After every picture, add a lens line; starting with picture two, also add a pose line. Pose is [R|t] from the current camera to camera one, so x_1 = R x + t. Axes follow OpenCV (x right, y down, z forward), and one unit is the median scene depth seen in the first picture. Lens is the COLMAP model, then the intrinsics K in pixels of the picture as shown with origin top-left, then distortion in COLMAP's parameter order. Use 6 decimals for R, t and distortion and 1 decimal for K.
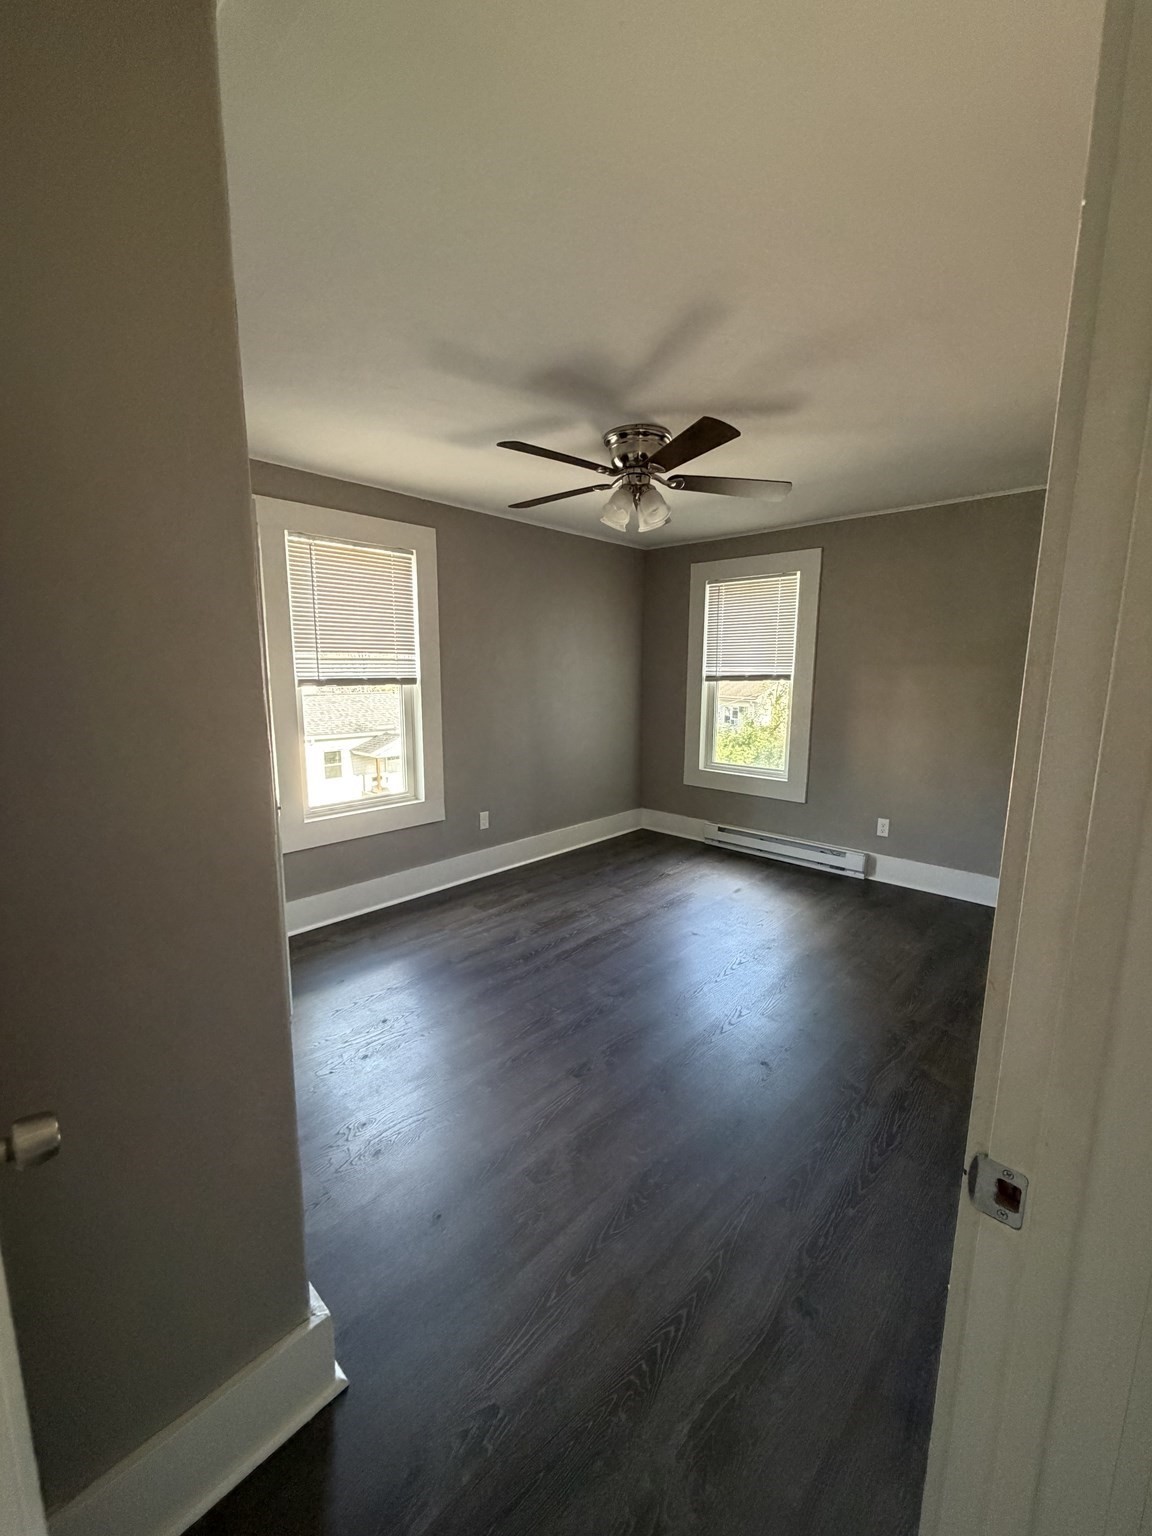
lens RADIAL K [[616.0, 0, 576.0], [0, 616.0, 768.0], [0, 0, 1]] dist [0.003205, 0.000099]
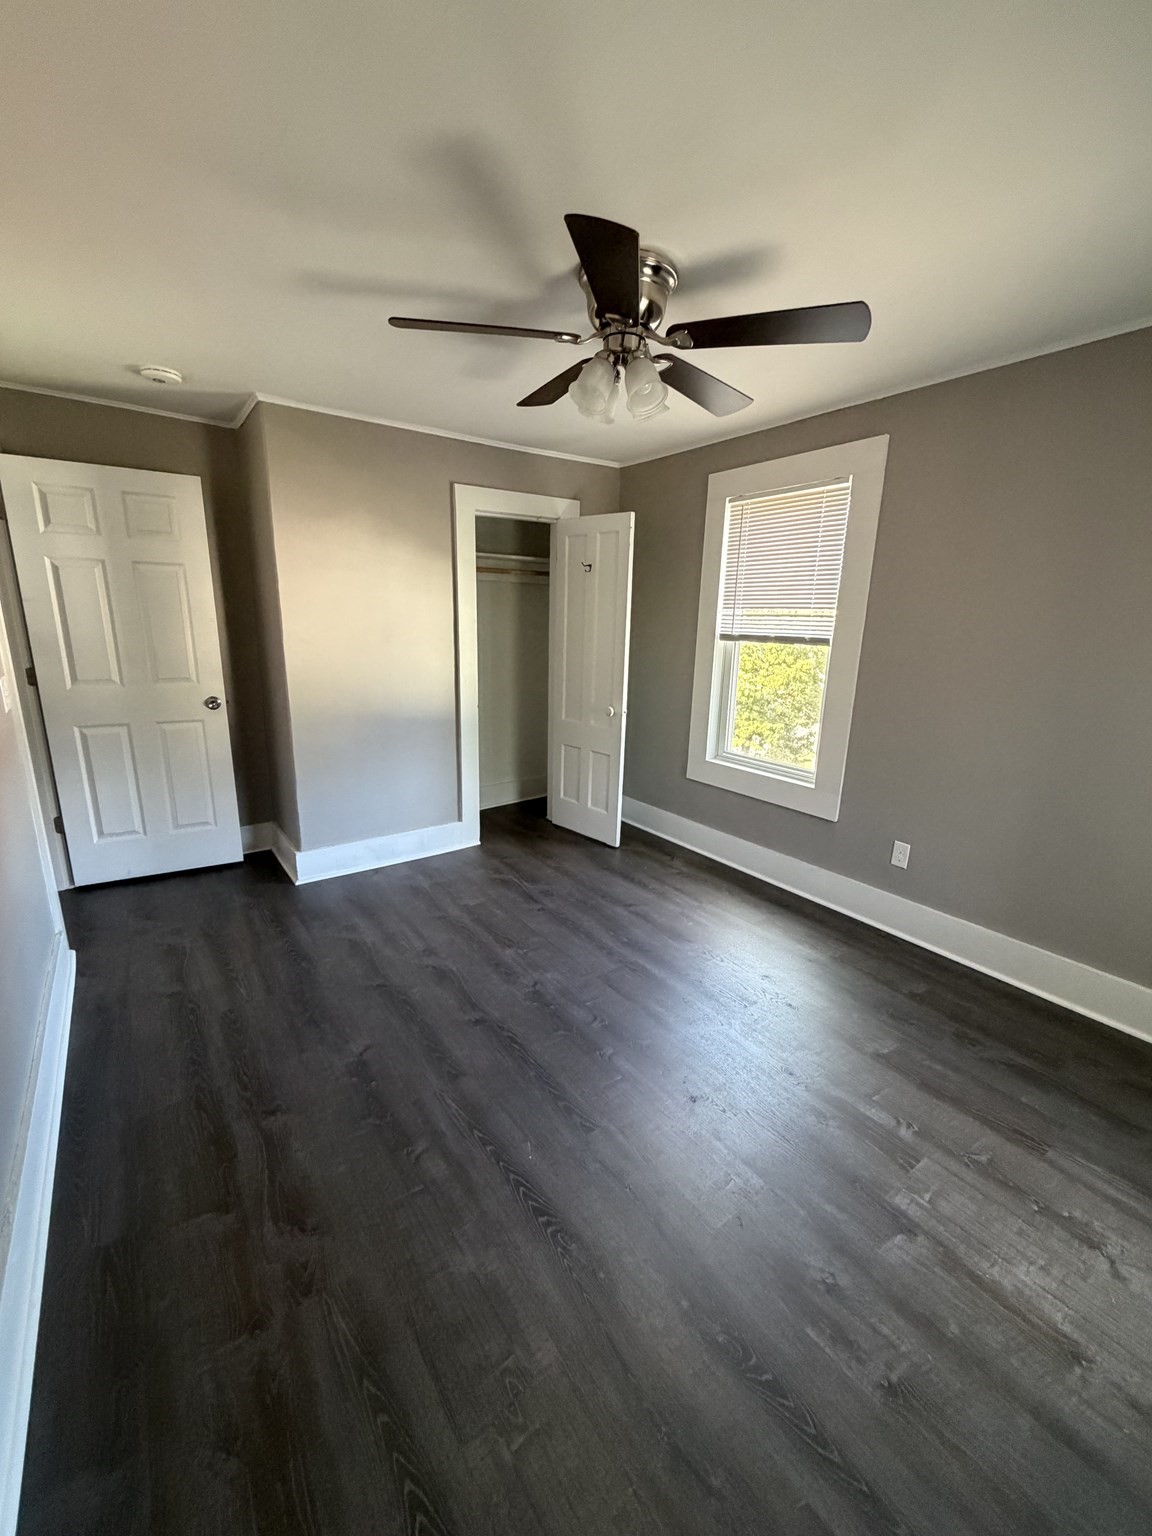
lens RADIAL K [[616.0, 0, 576.0], [0, 616.0, 768.0], [0, 0, 1]] dist [0.003205, 0.000099]
pose [[-0.184850, 0.225289, -0.956596, 0.658112], [-0.180685, 0.948987, 0.258412, -0.140644], [0.966014, 0.220610, -0.134714, 0.863594]]
